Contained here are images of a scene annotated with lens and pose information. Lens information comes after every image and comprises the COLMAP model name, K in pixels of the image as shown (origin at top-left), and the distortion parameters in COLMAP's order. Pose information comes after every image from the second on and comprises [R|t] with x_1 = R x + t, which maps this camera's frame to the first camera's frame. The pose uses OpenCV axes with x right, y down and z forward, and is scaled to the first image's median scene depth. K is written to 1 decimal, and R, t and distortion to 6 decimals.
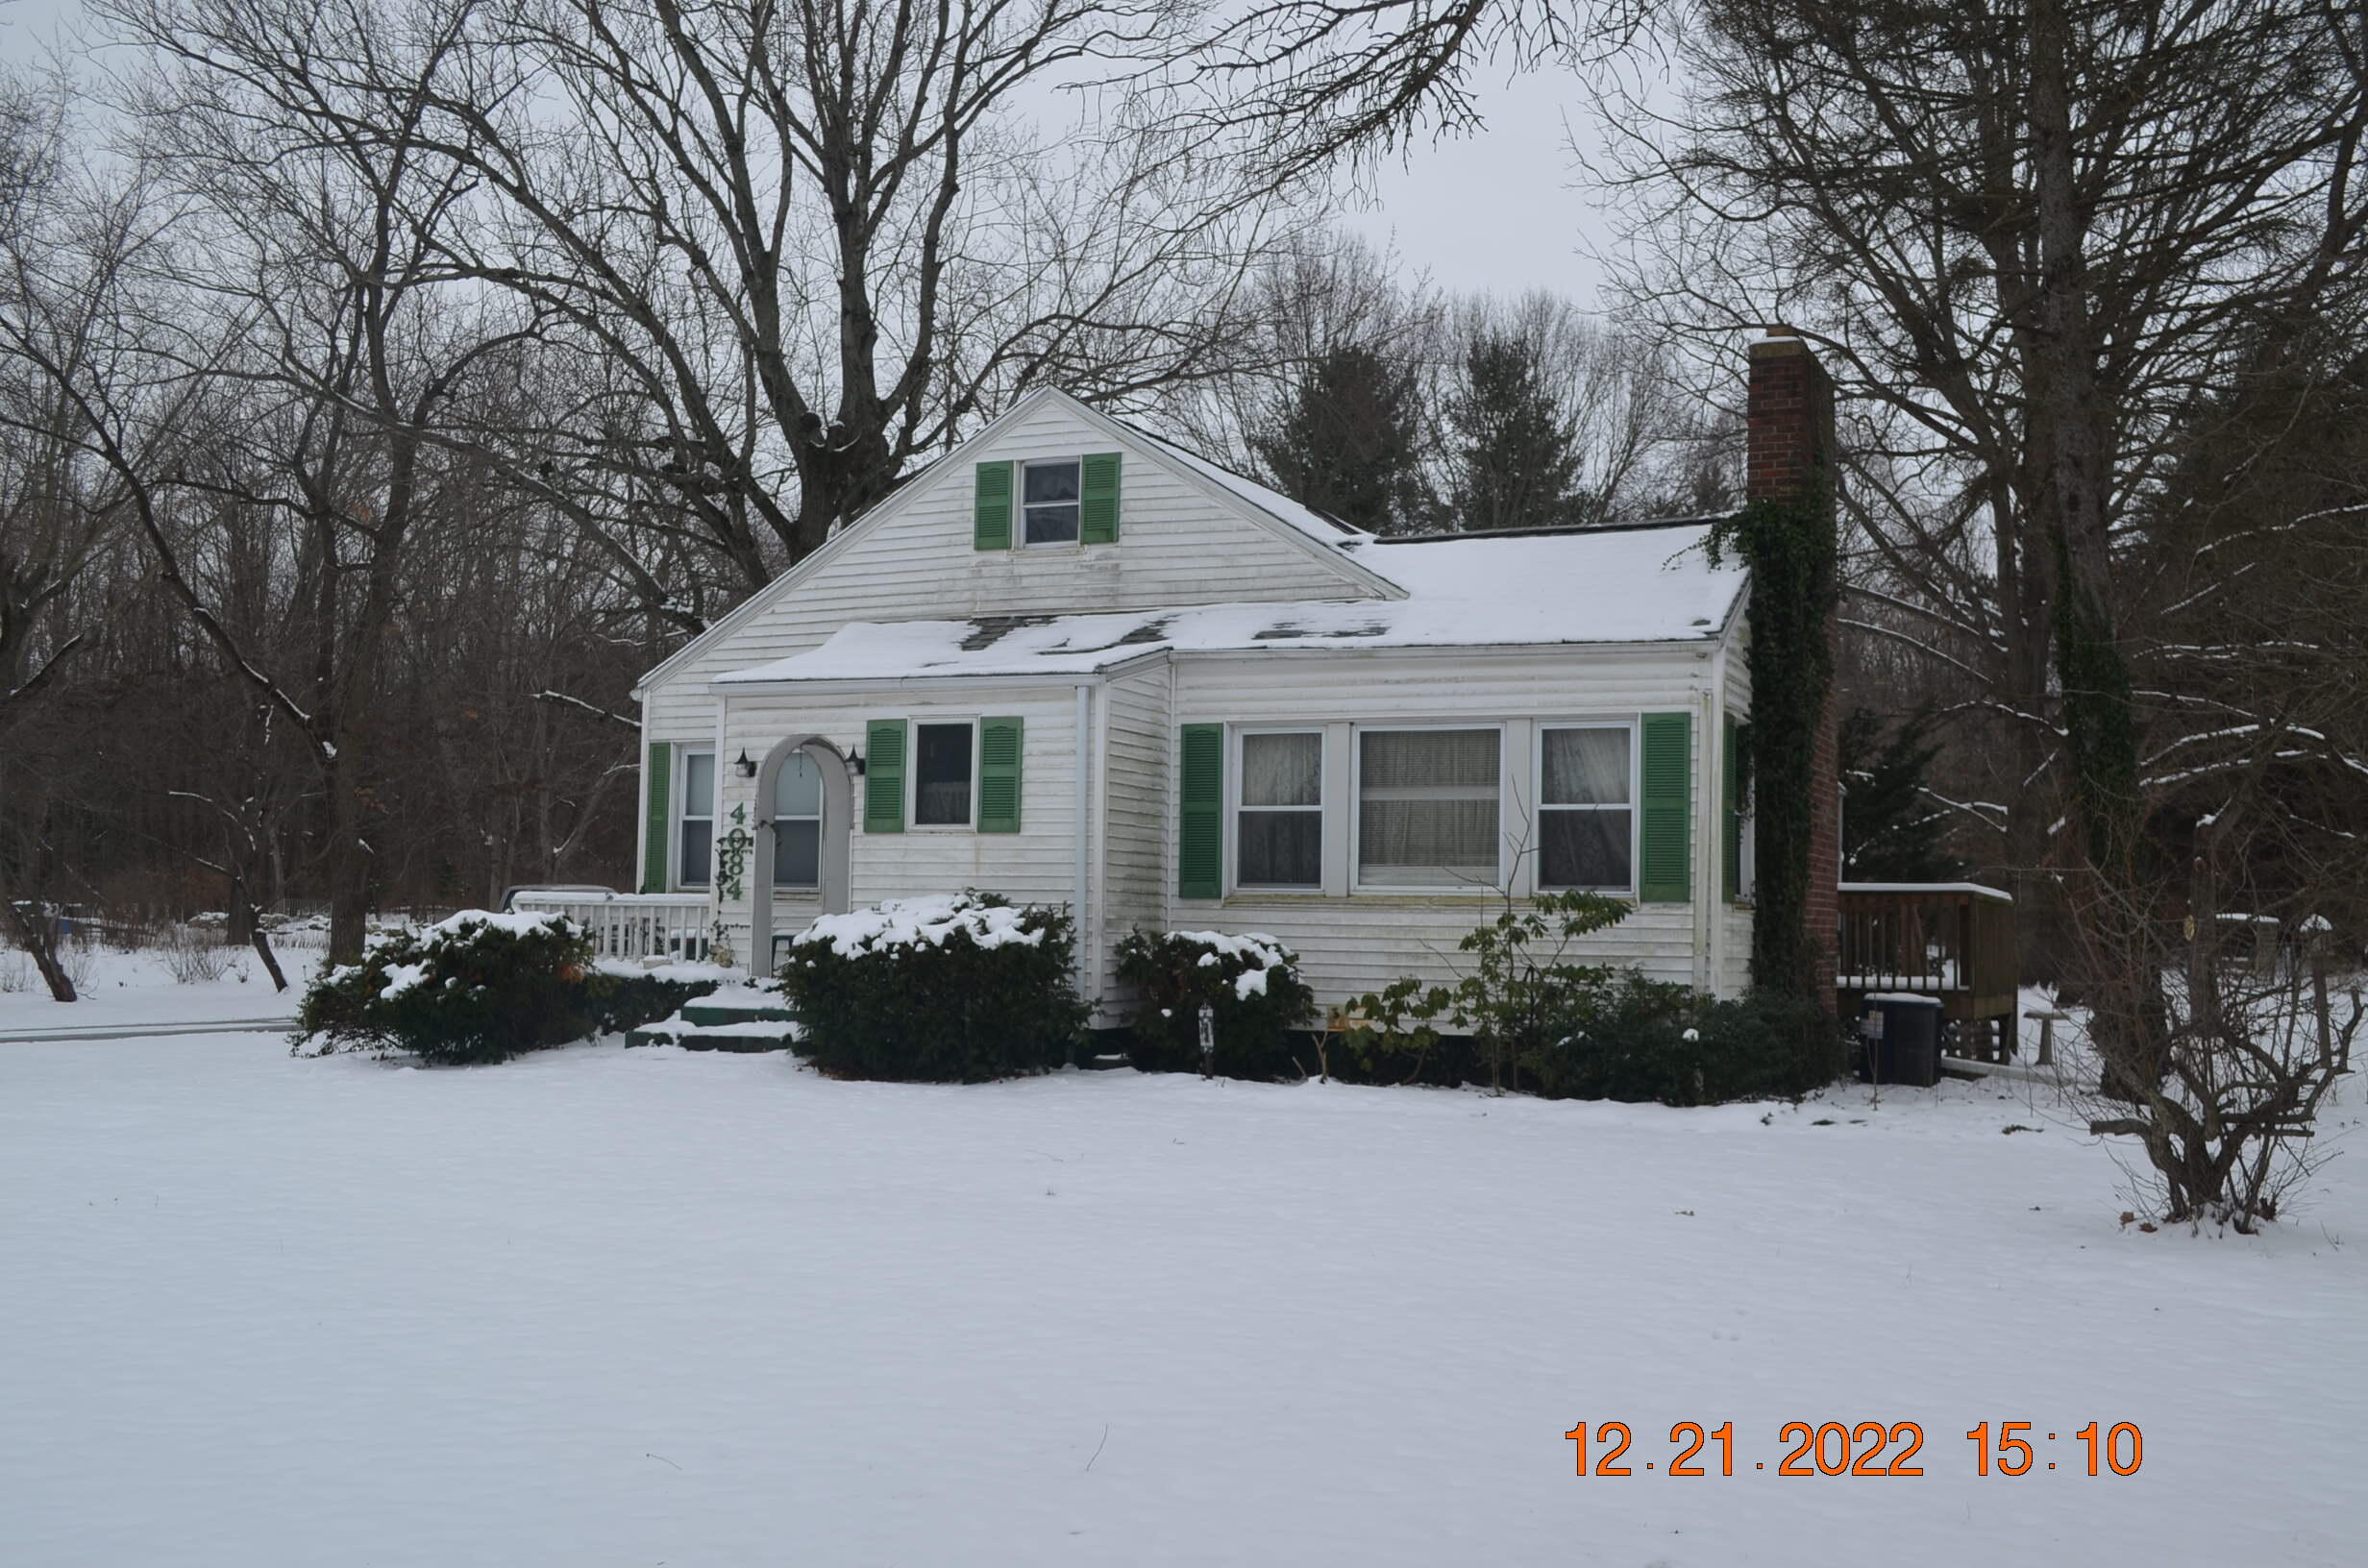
lens RADIAL K [[2445.7, 0, 1183.9], [0, 2445.7, 786.2], [0, 0, 1]] dist [-0.023805, 0.000000]
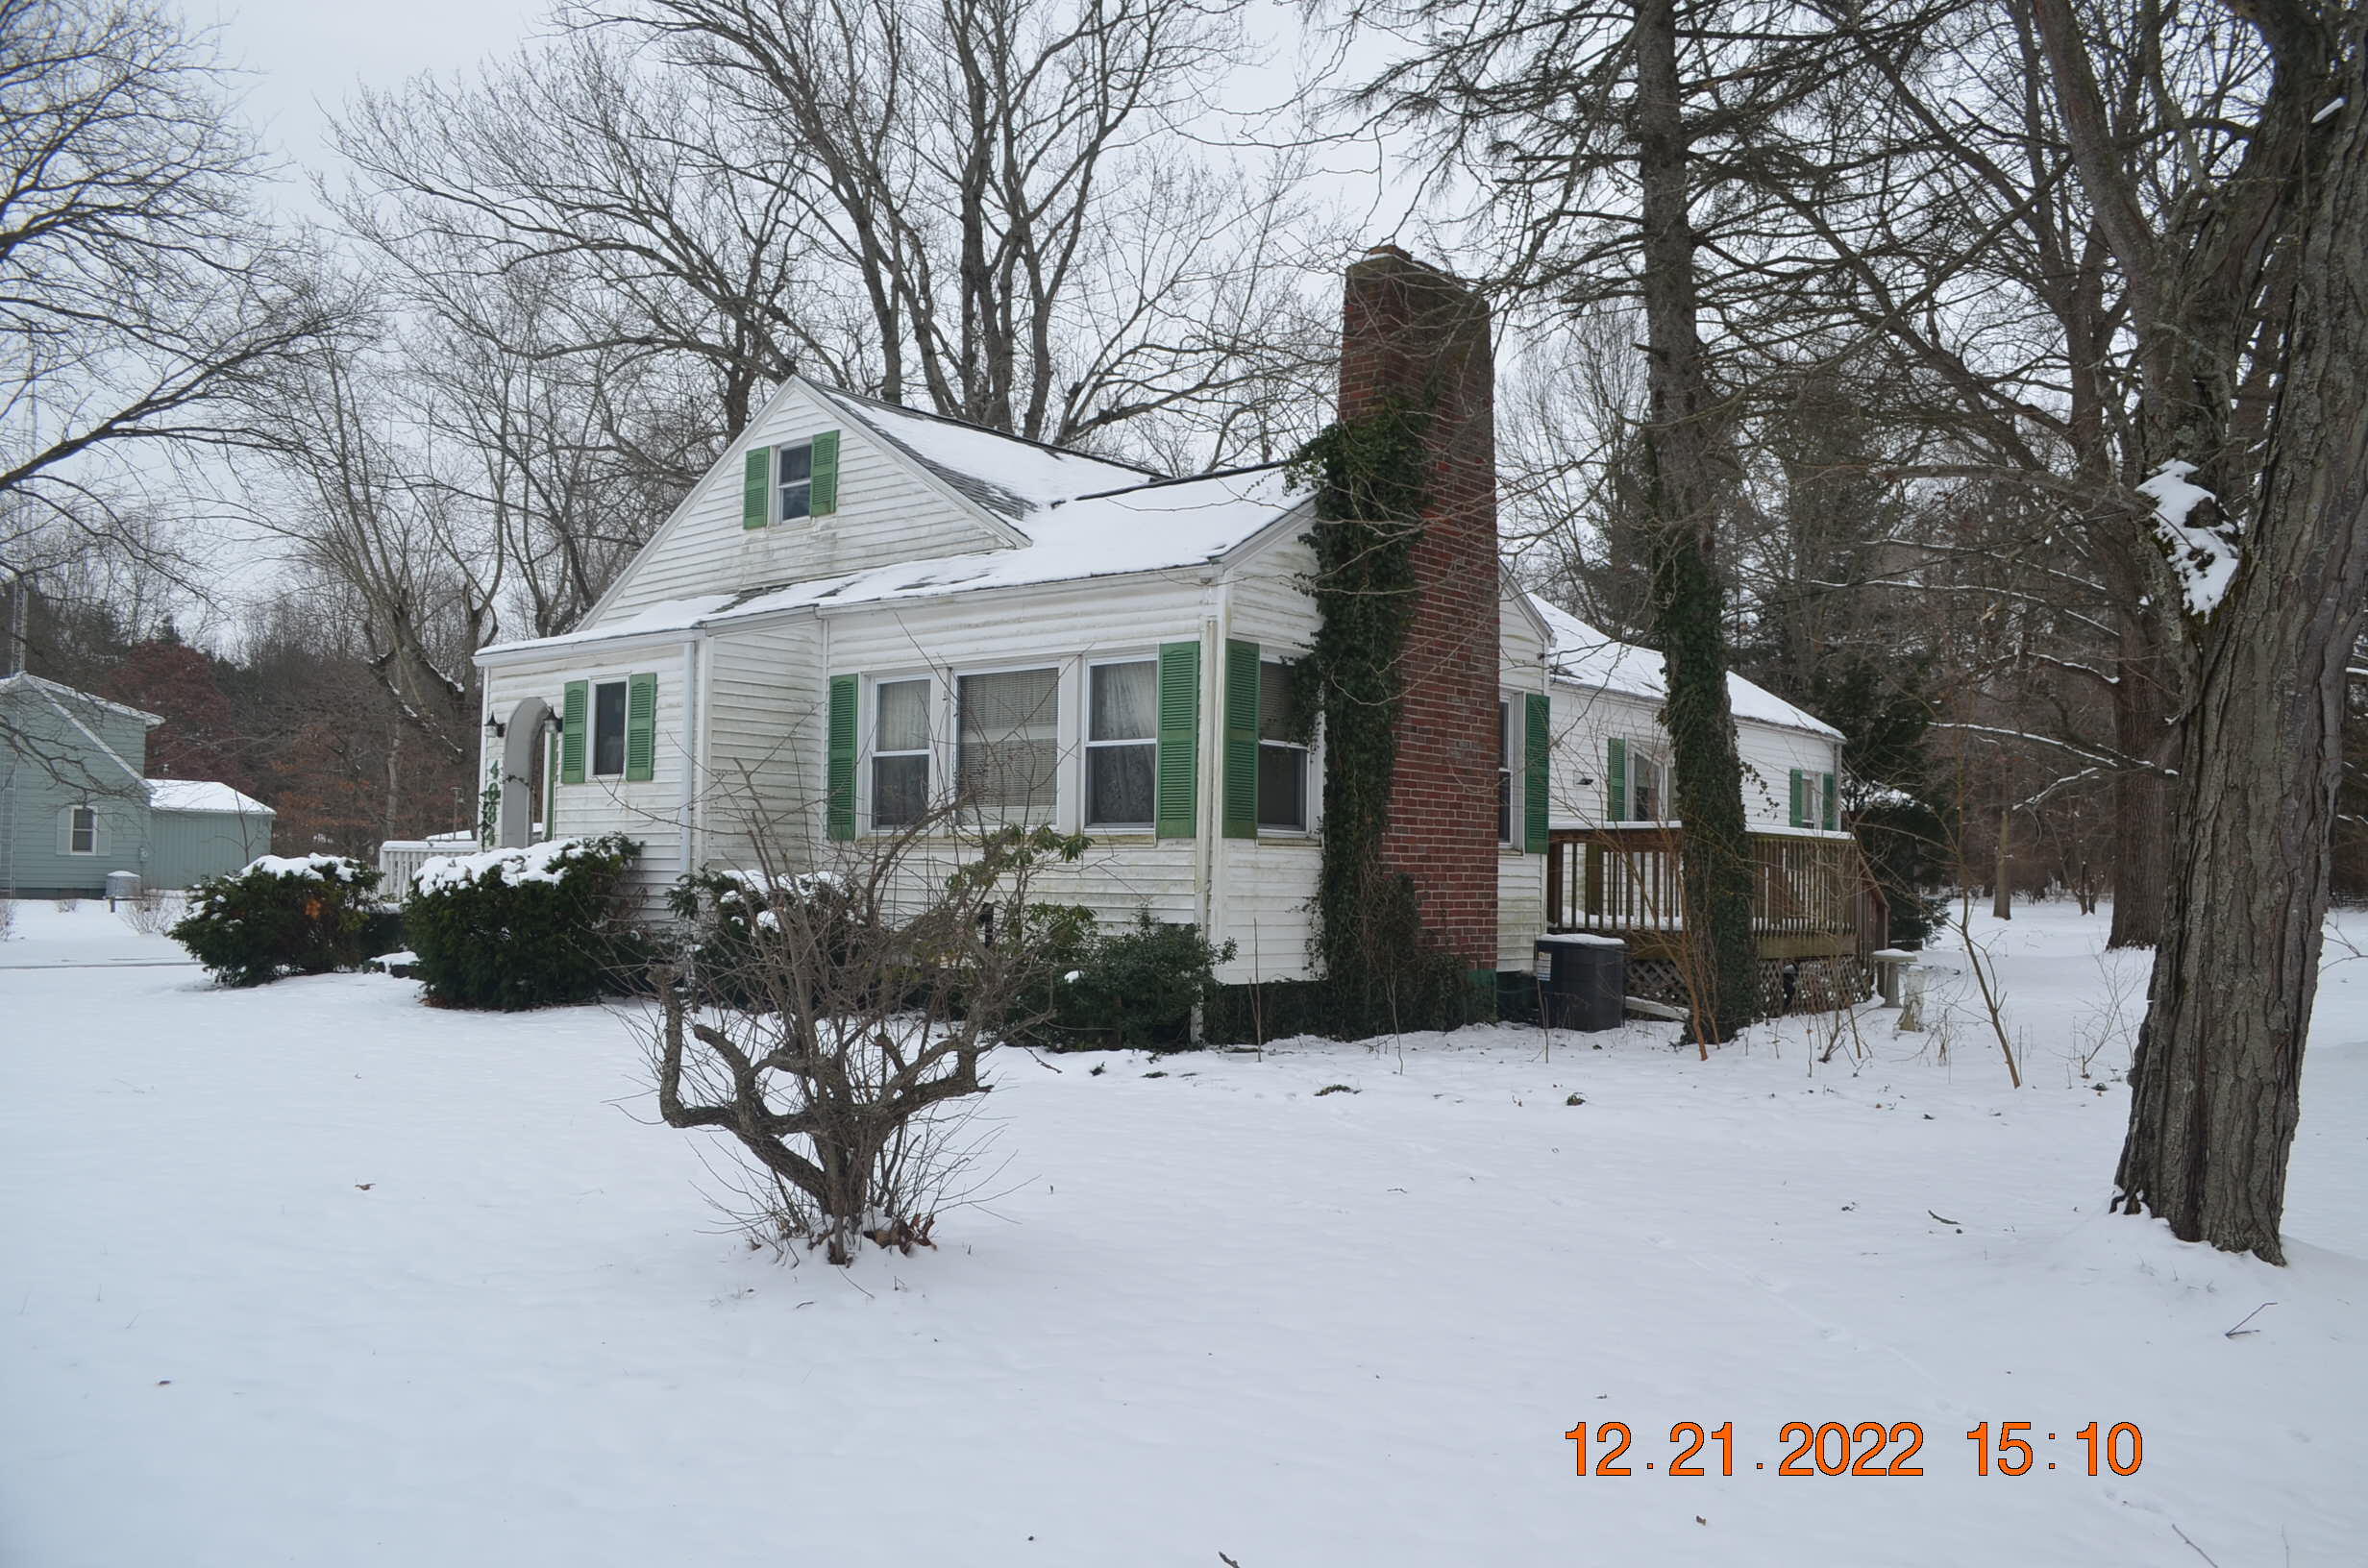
lens RADIAL K [[1878.1, 0, 1184.2], [0, 1878.1, 783.0], [0, 0, 1]] dist [-0.012769, -0.002995]
pose [[0.957592, -0.018302, -0.287546, 0.383027], [0.020028, 0.999795, 0.003063, 0.021581], [0.287431, -0.008692, 0.957762, 0.268084]]
